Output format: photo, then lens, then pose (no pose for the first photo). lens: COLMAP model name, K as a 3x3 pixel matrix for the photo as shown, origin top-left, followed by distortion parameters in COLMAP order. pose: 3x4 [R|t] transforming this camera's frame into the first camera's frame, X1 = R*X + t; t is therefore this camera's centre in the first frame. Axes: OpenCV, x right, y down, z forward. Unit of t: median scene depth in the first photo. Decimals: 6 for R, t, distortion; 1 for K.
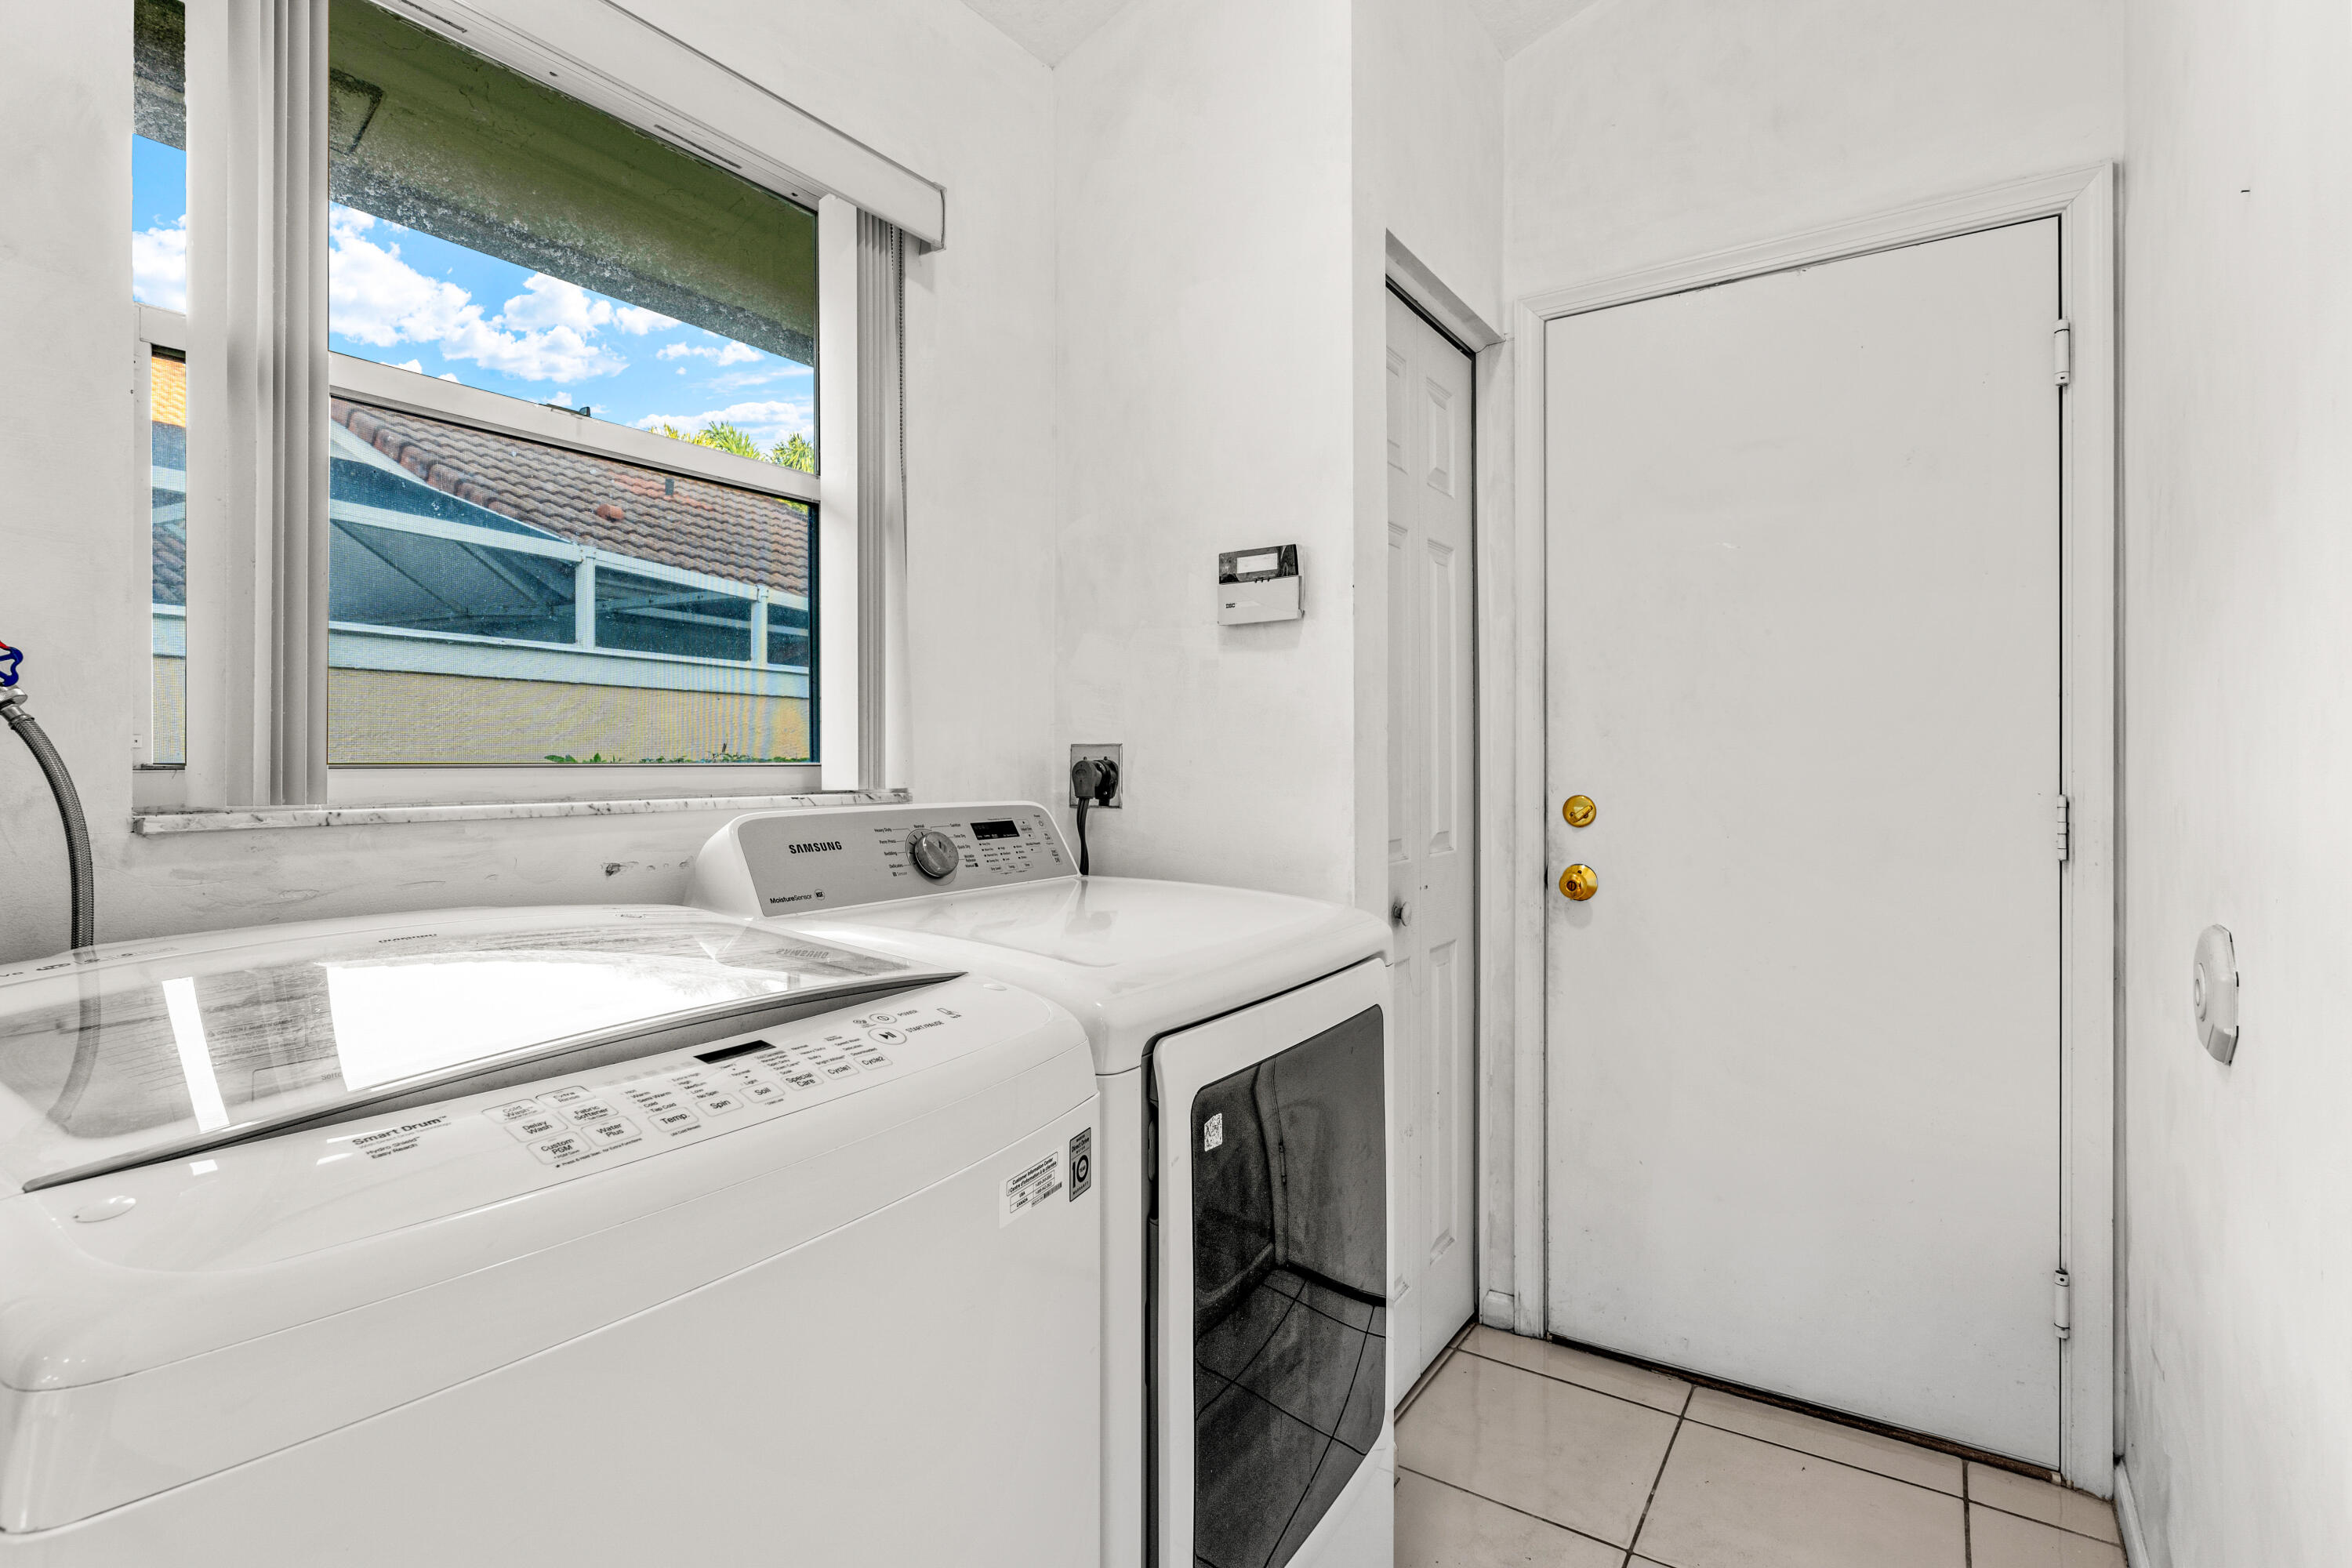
lens RADIAL K [[1148.1, 0, 1169.7], [0, 1148.1, 767.9], [0, 0, 1]] dist [-0.000766, -0.000750]
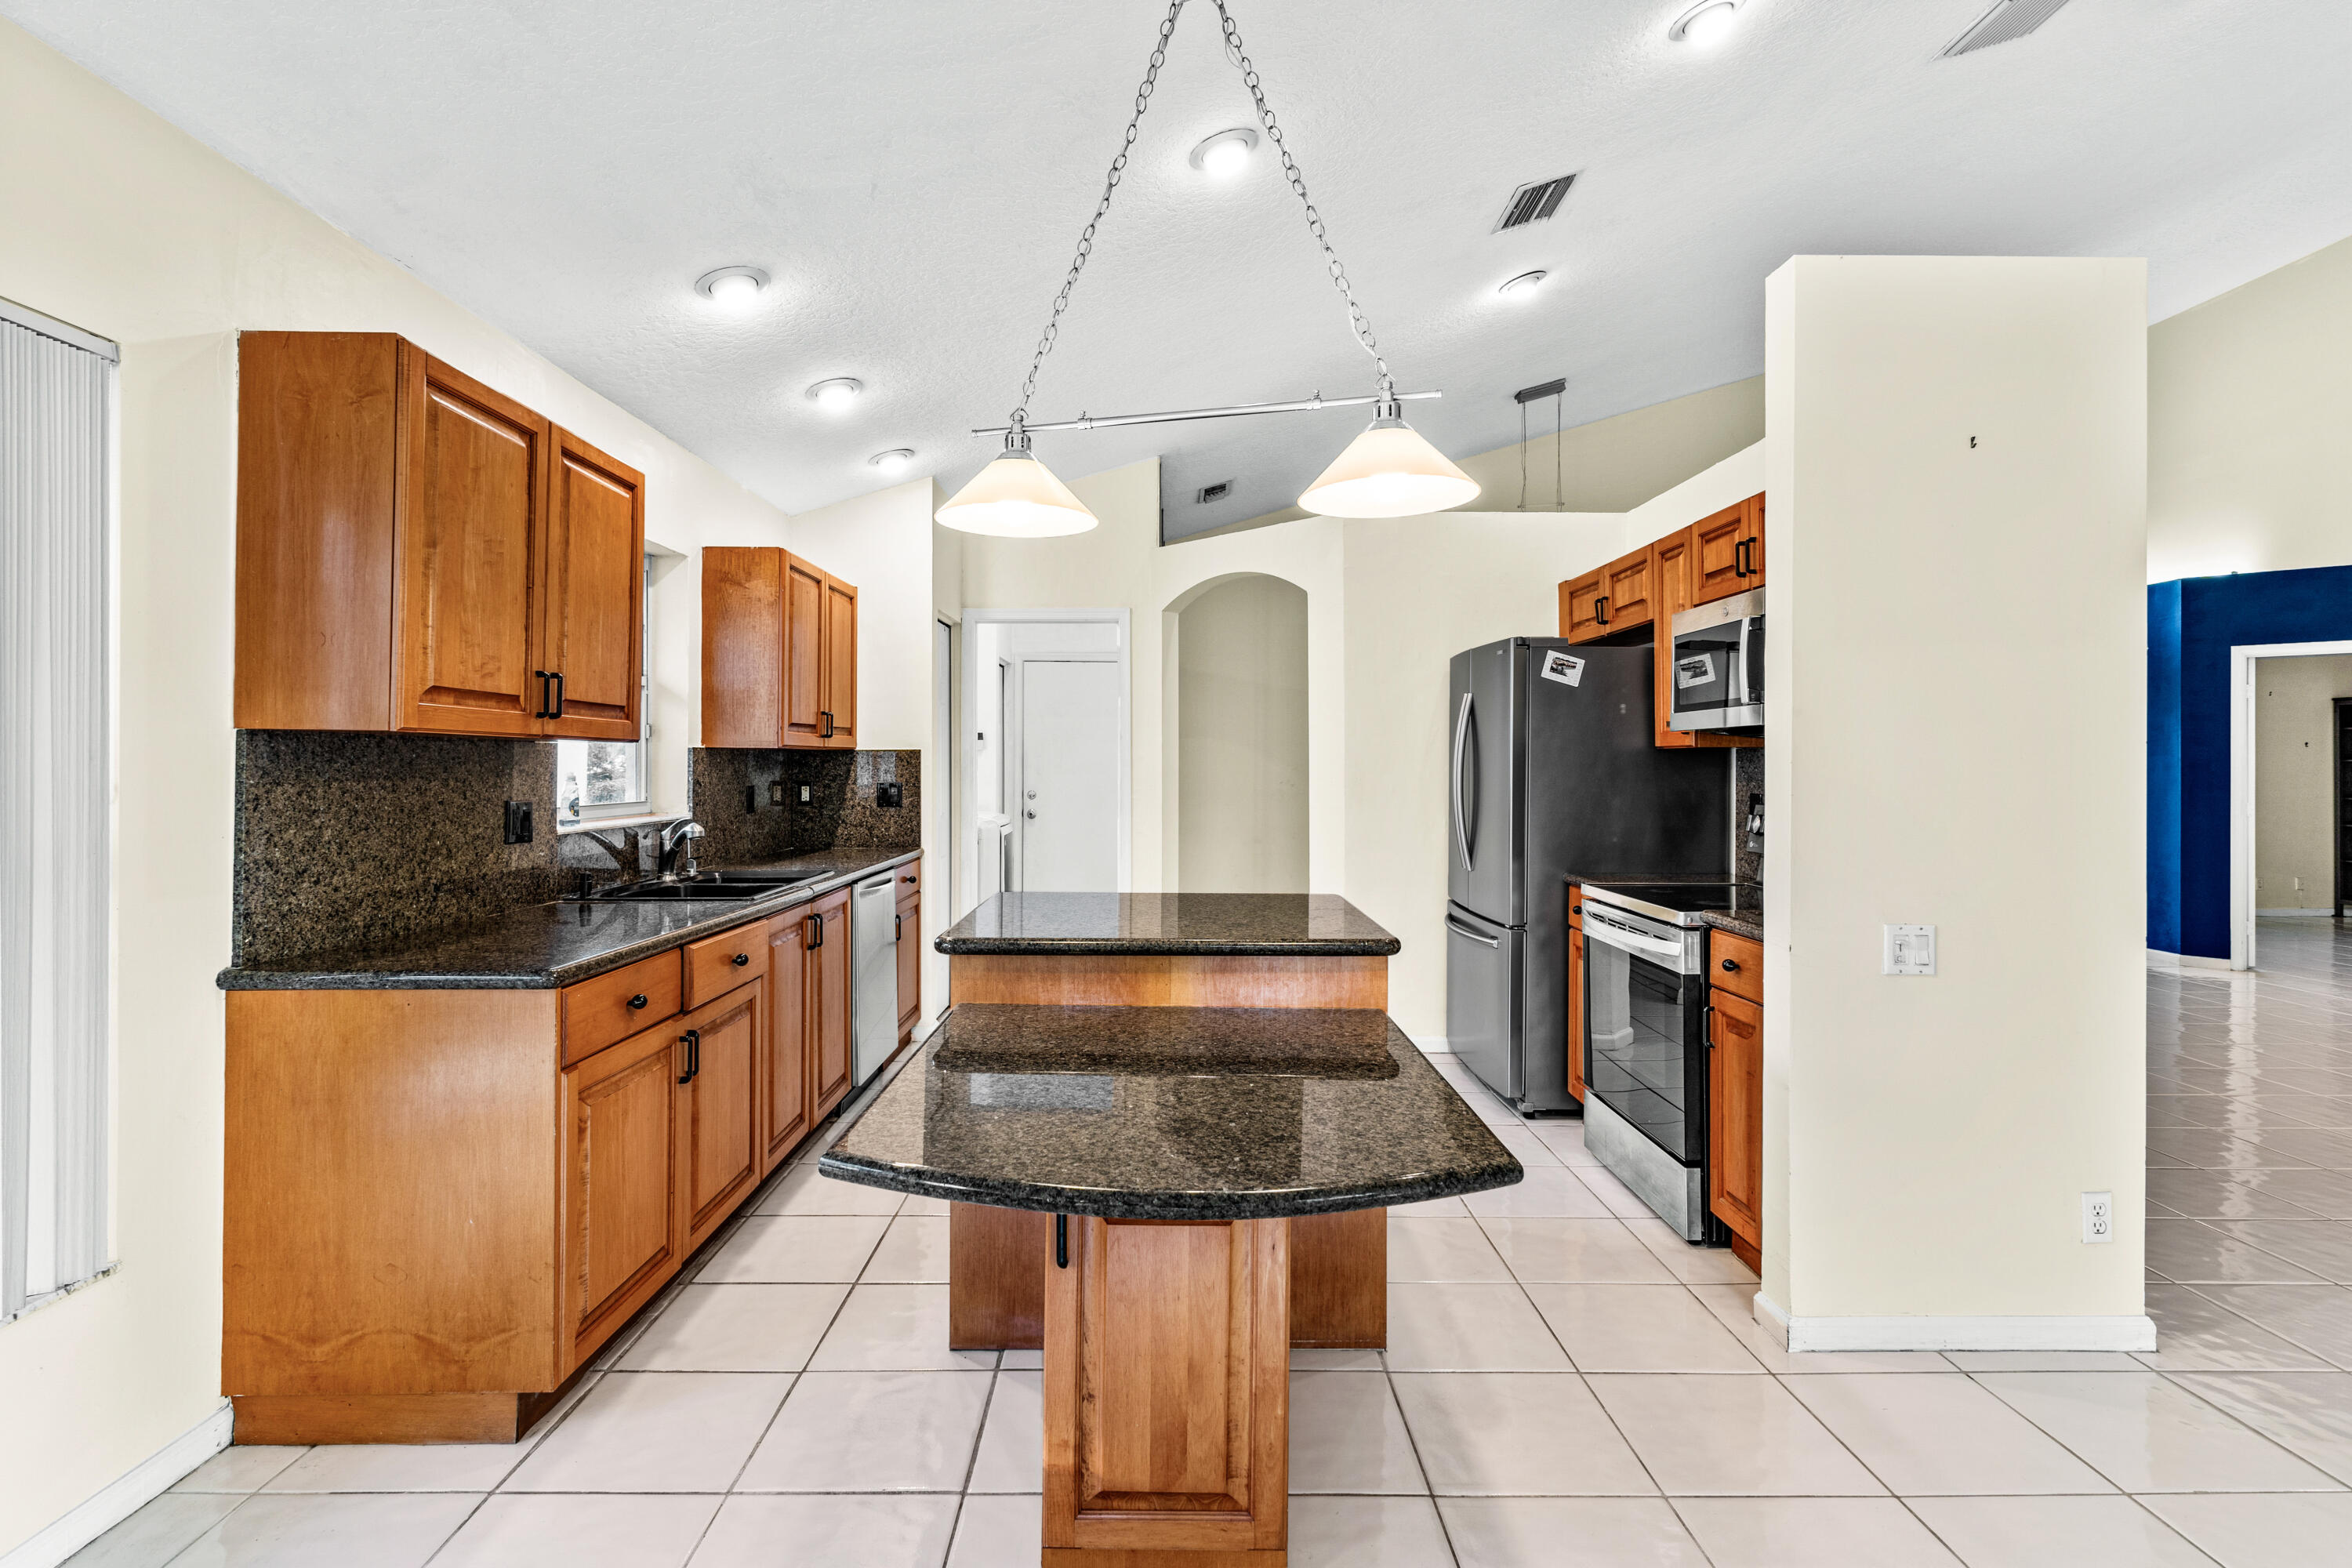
lens RADIAL K [[1141.0, 0, 1169.1], [0, 1141.0, 769.4], [0, 0, 1]] dist [-0.000458, -0.000175]
pose [[0.829726, 0.005099, 0.558147, -1.544154], [-0.006833, 0.999976, 0.001021, -0.061938], [-0.558129, -0.004661, 0.829741, -2.684968]]
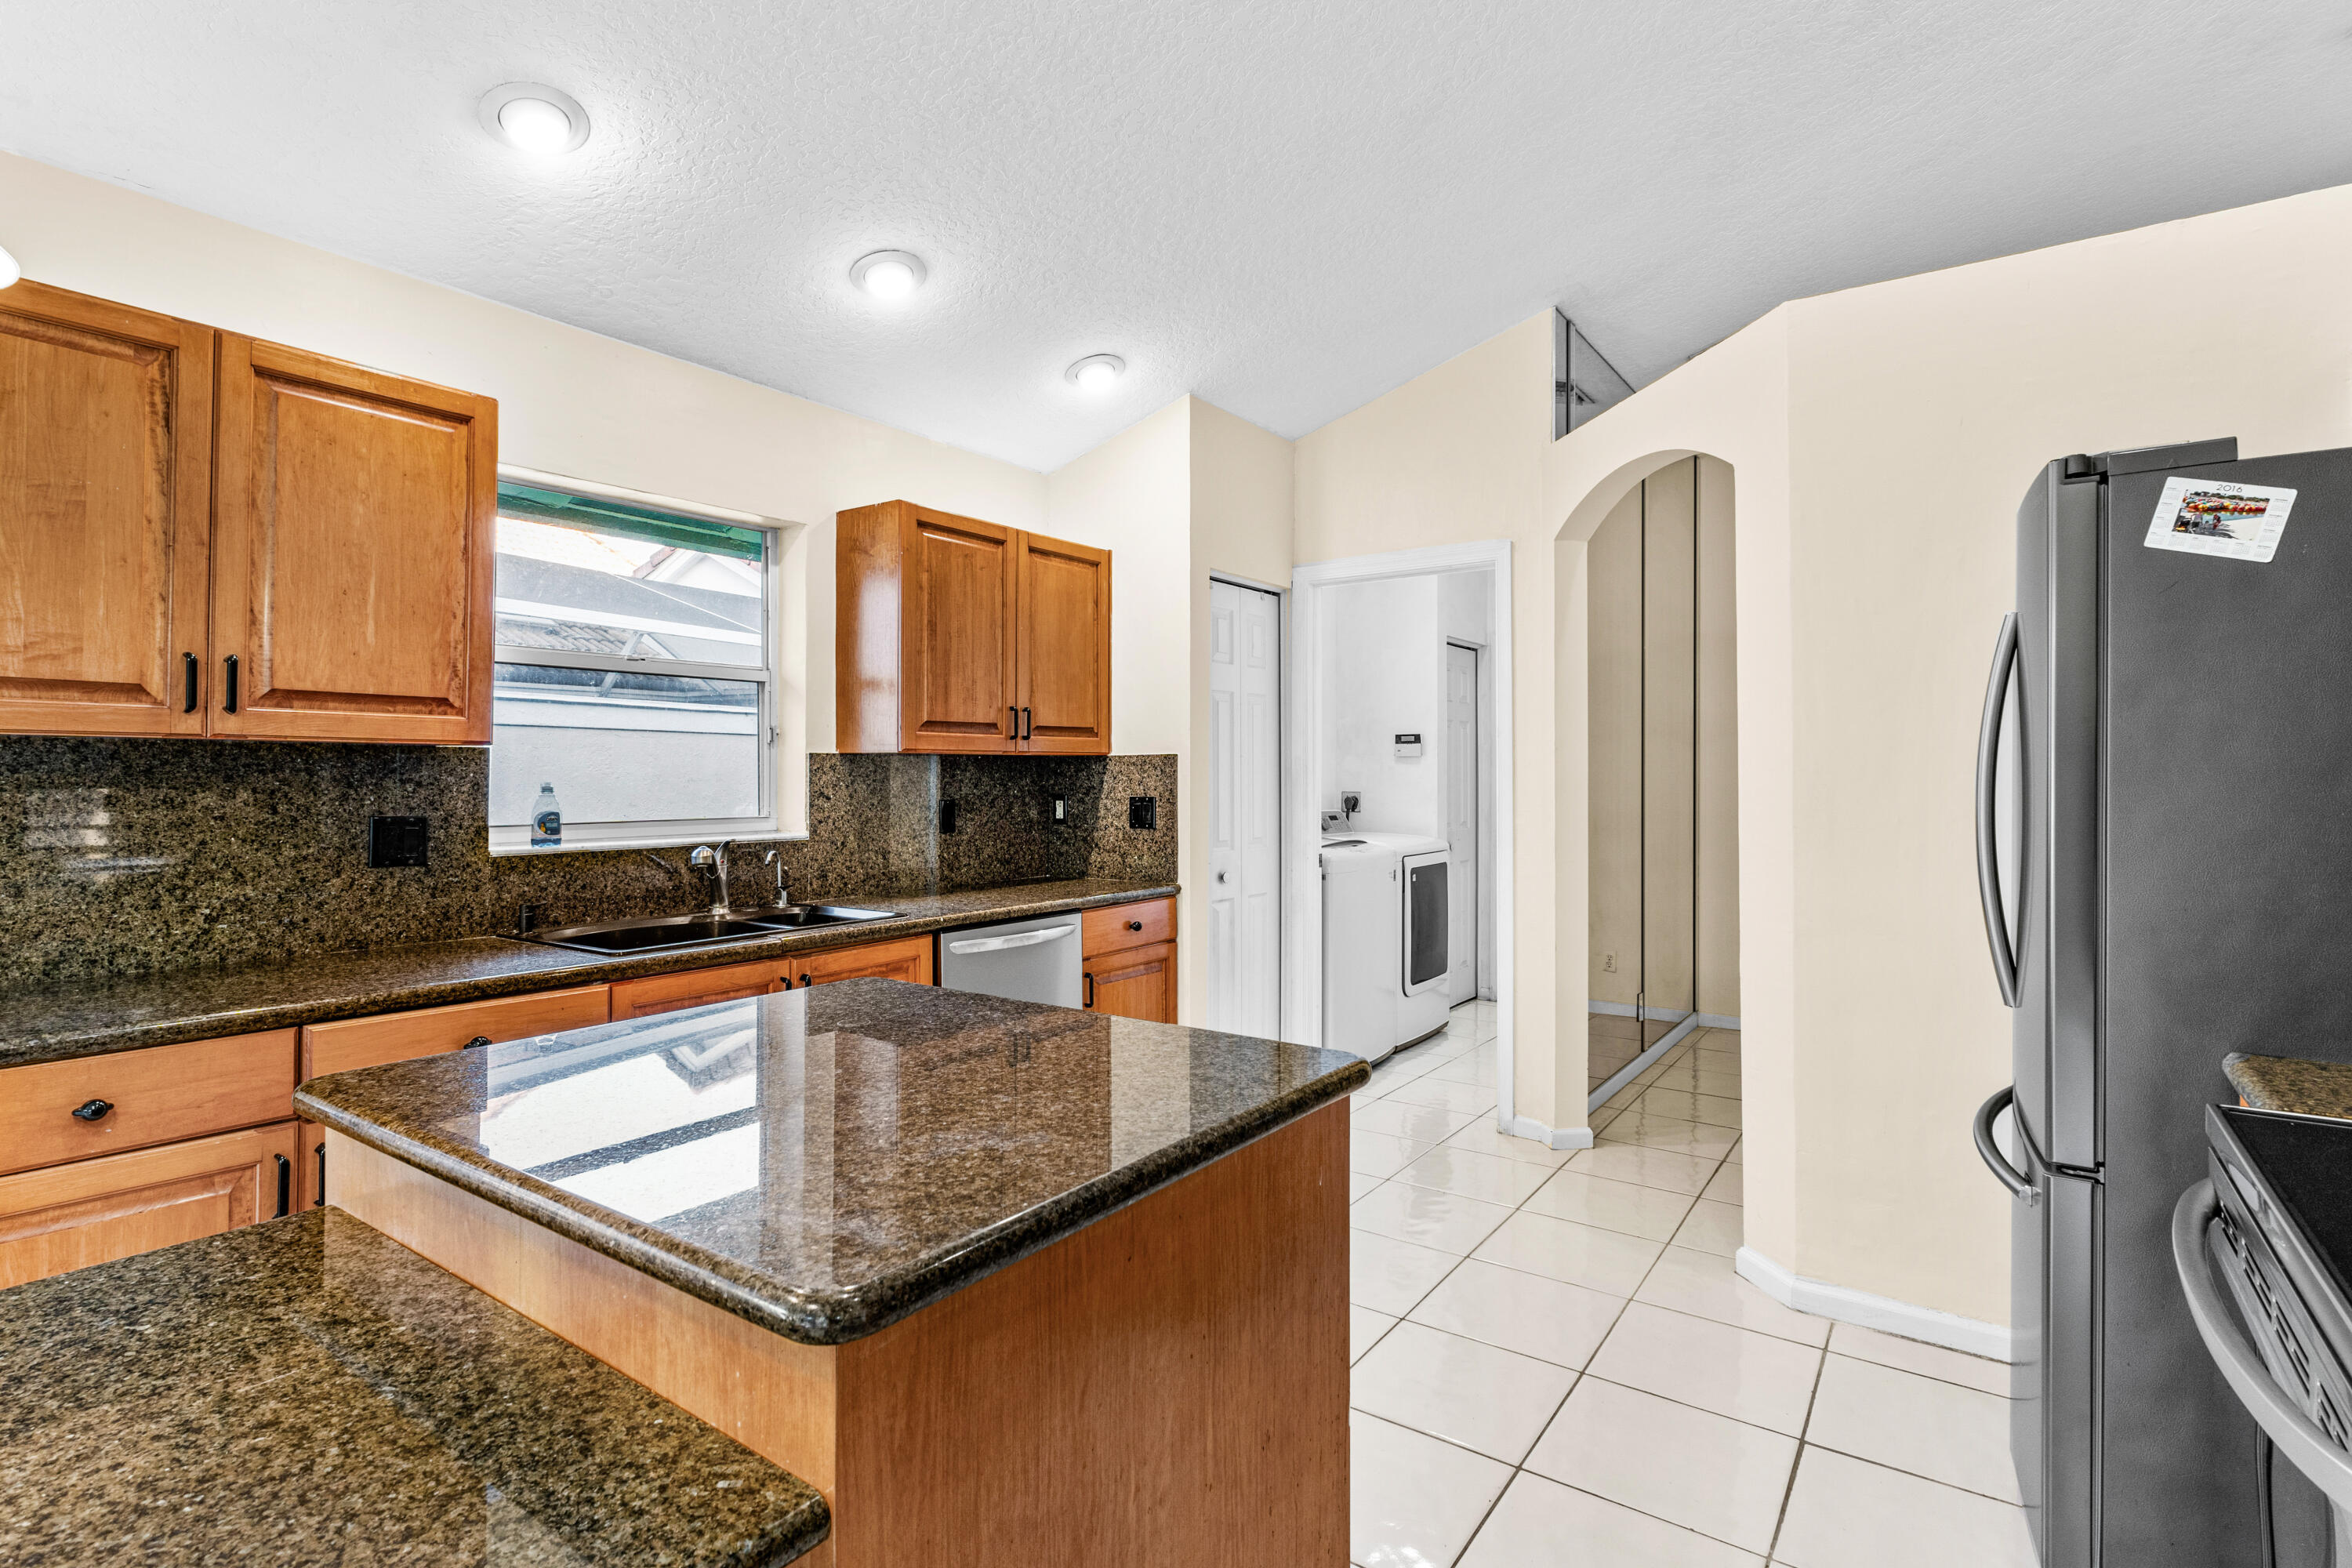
lens RADIAL K [[1151.9, 0, 1162.8], [0, 1151.9, 778.1], [0, 0, 1]] dist [-0.001929, -0.000444]
pose [[0.999428, 0.006517, -0.033171, -0.482411], [-0.006420, 0.999975, 0.003029, -0.064729], [0.033189, -0.002815, 0.999445, -2.180891]]
